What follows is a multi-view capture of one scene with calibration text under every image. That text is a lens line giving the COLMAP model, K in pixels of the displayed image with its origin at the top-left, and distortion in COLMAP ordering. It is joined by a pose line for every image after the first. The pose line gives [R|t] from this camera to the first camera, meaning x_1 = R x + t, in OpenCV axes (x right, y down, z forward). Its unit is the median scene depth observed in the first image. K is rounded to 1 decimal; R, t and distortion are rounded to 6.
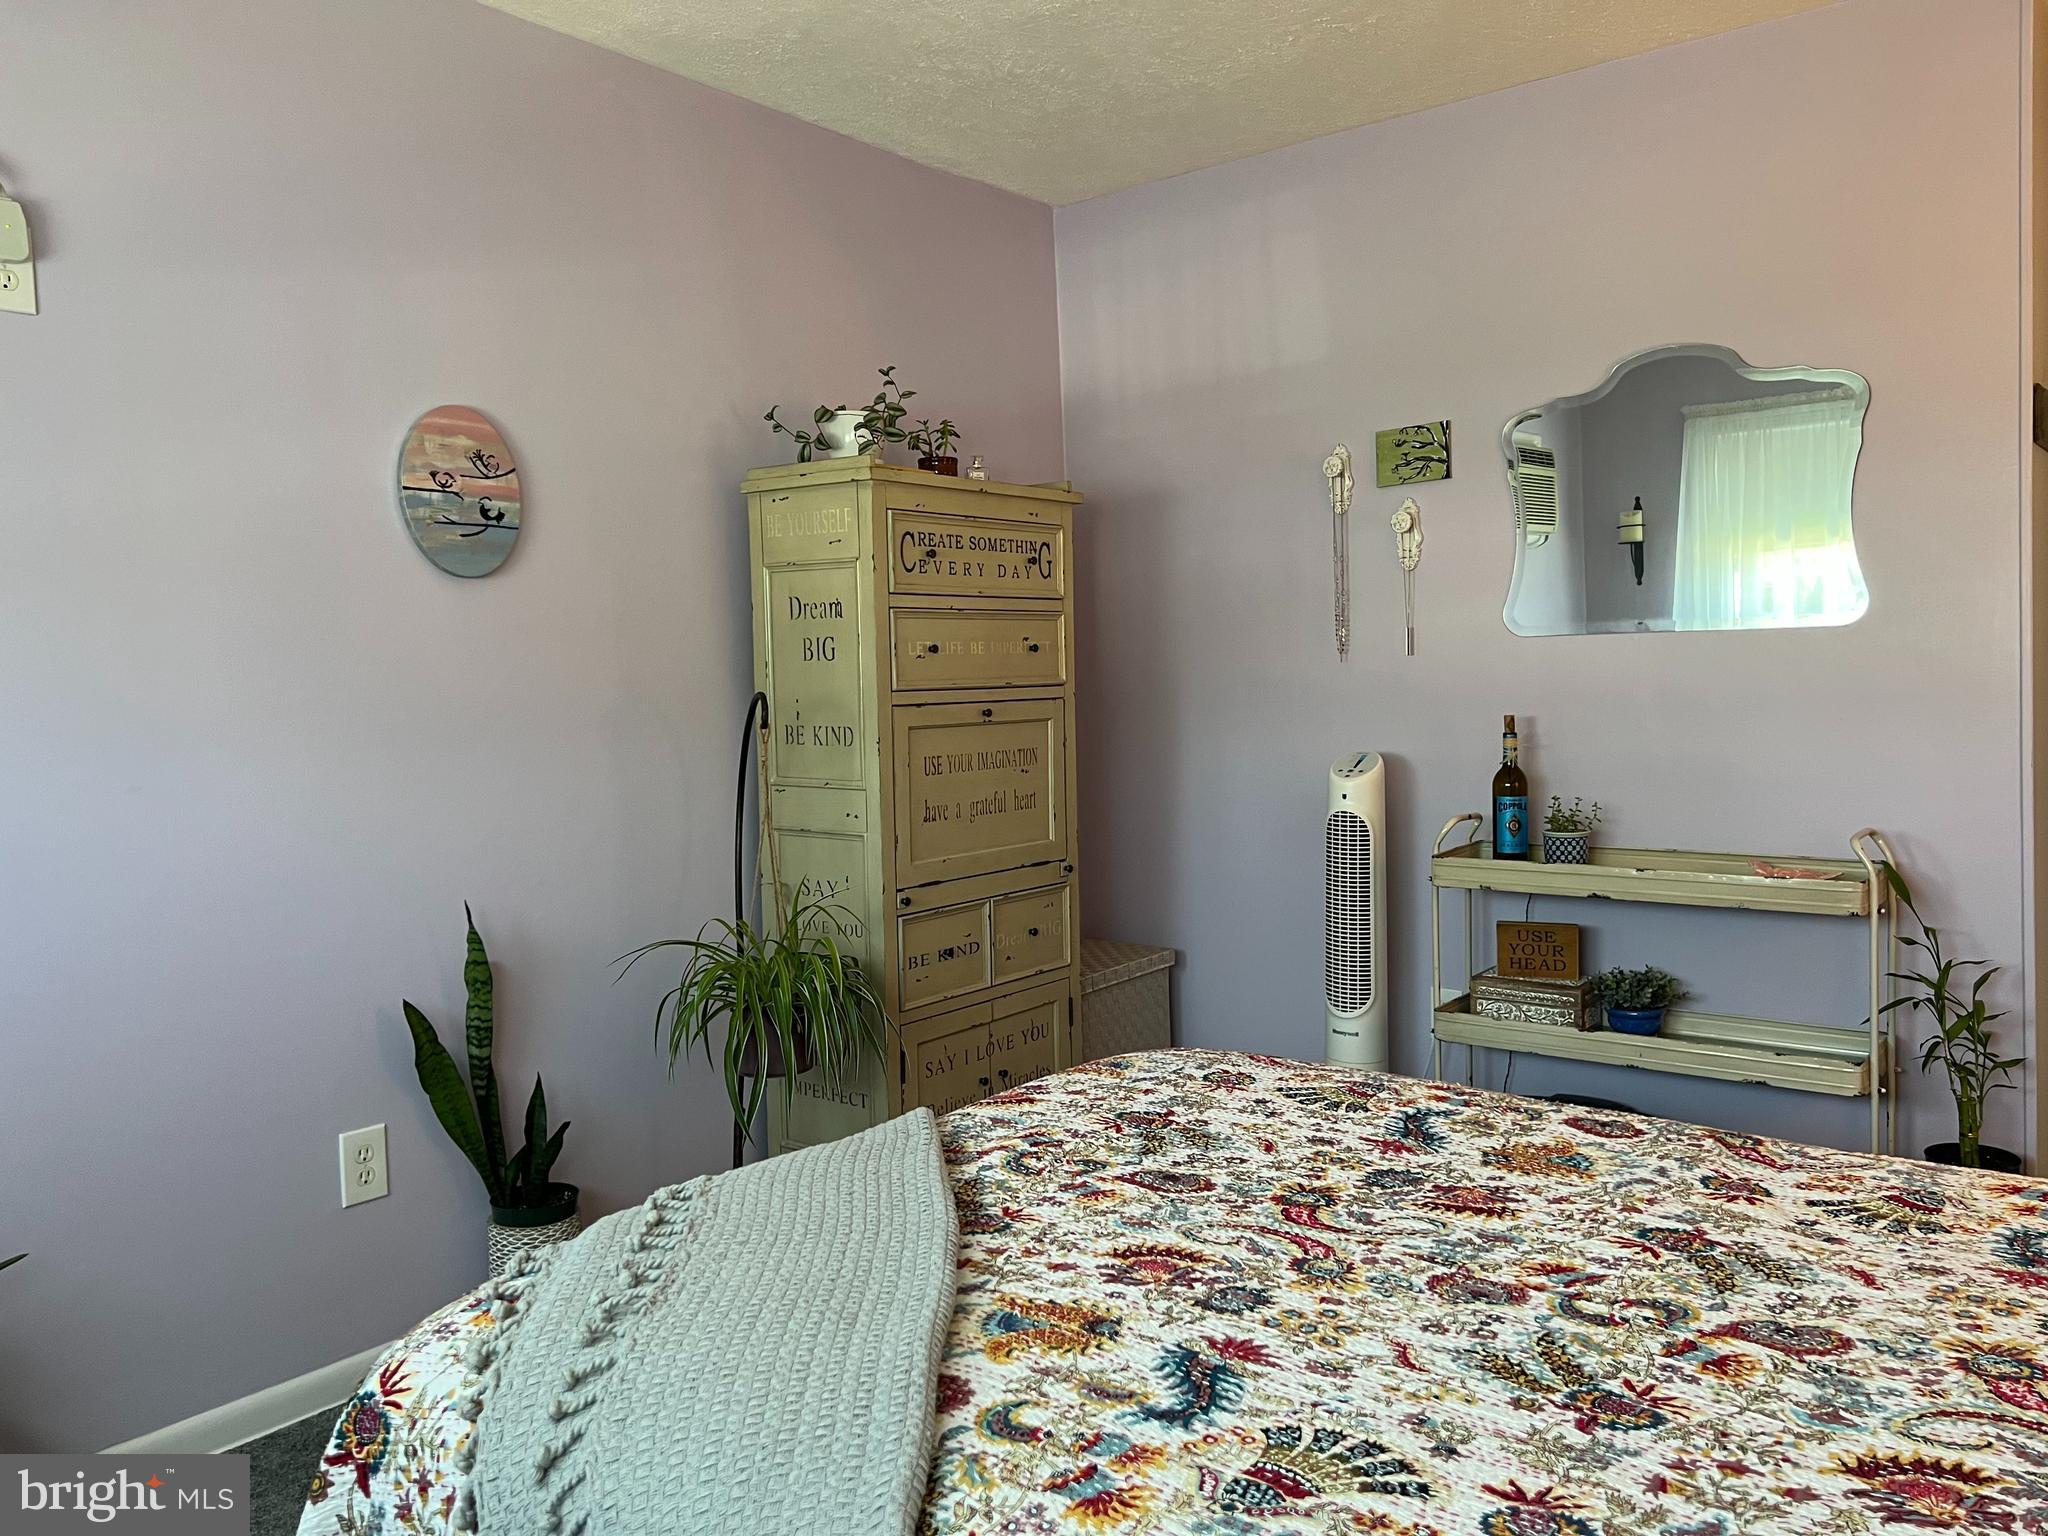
lens RADIAL K [[1550.1, 0, 1023.6], [0, 1550.1, 765.2], [0, 0, 1]] dist [0.000532, 0.000425]
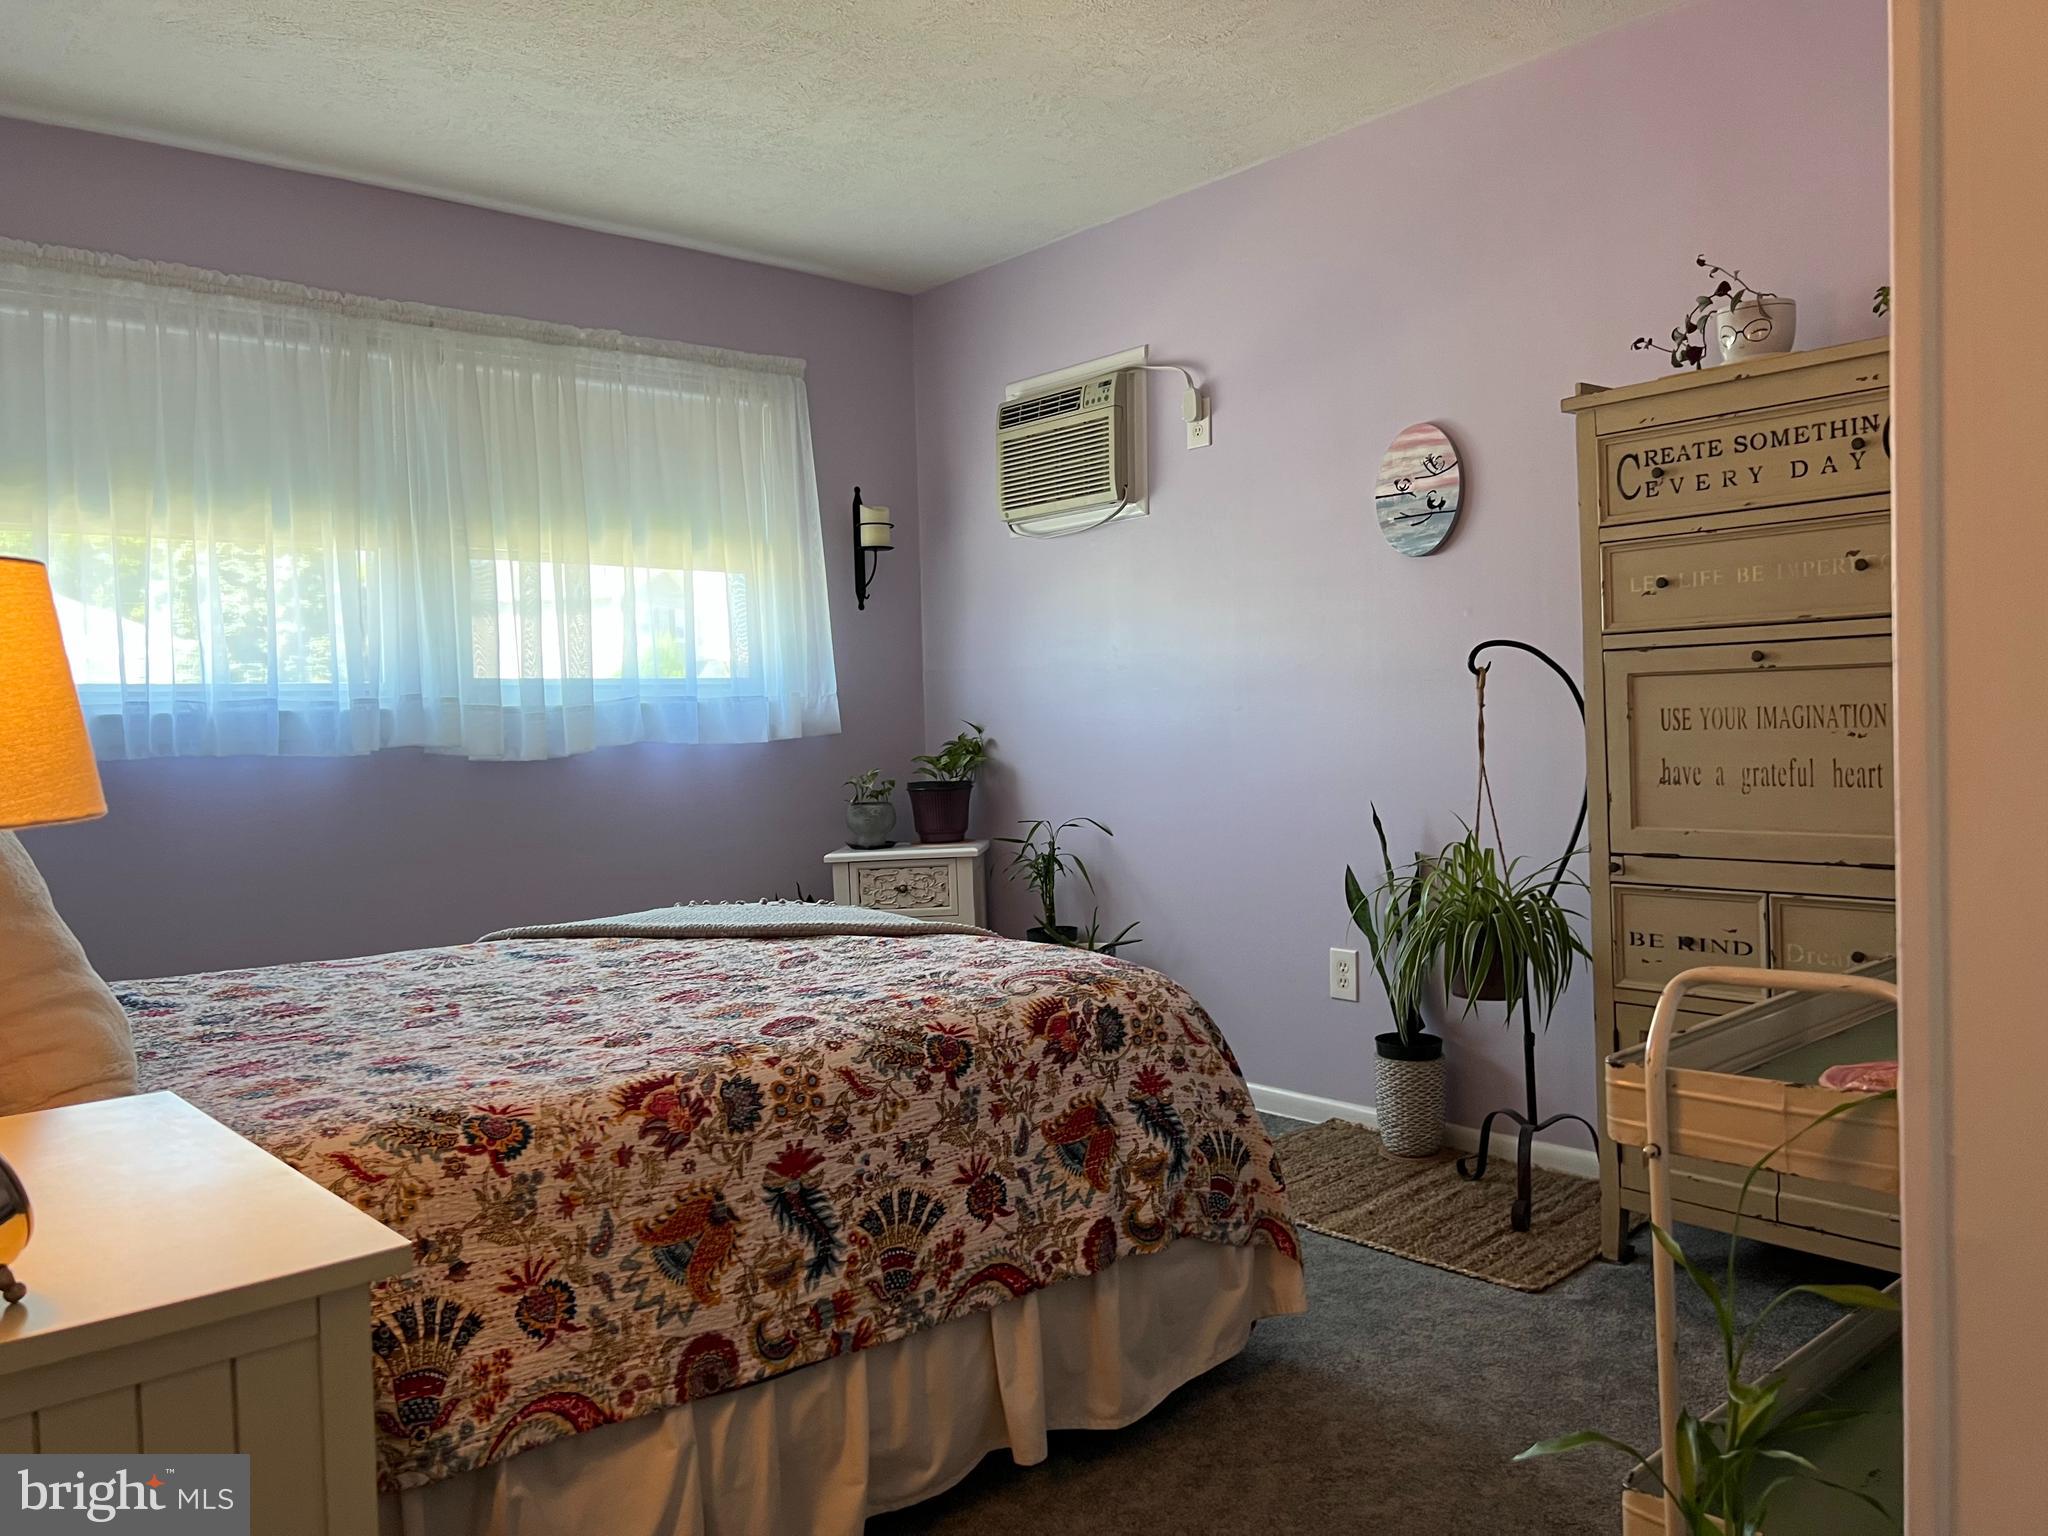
lens RADIAL K [[1550.1, 0, 1024.3], [0, 1550.1, 763.6], [0, 0, 1]] dist [0.000532, 0.000425]
pose [[-0.185814, 0.057899, -0.980878, 0.840894], [-0.023579, 0.997712, 0.063359, -0.020832], [0.982302, 0.034901, -0.184023, 0.798420]]
